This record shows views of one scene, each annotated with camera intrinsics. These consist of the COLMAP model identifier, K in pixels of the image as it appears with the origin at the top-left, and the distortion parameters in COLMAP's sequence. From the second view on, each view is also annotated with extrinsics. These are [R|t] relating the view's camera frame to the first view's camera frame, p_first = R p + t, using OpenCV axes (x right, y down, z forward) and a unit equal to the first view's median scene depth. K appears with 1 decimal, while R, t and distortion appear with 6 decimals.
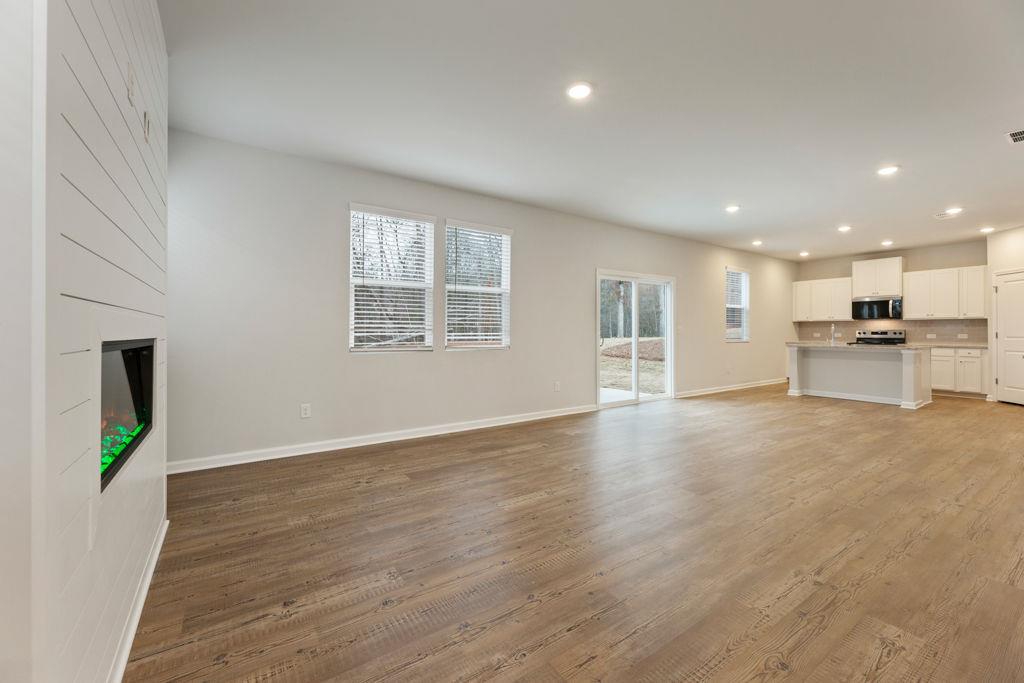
lens RADIAL K [[414.1, 0, 508.2], [0, 414.1, 329.7], [0, 0, 1]] dist [-0.003643, 0.000348]
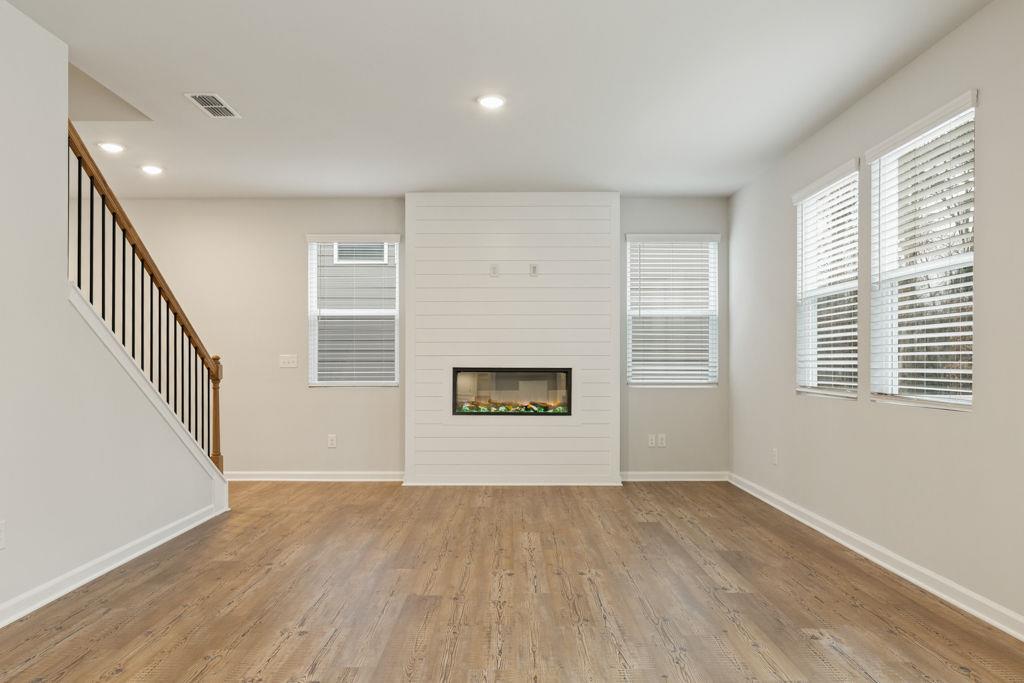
lens RADIAL K [[678.2, 0, 515.6], [0, 678.2, 348.9], [0, 0, 1]] dist [-0.000600, -0.000402]
pose [[-0.552775, -0.016868, -0.833160, 0.573296], [0.004207, 0.999726, -0.023031, 0.001446], [0.833320, -0.016236, -0.552552, 0.769771]]
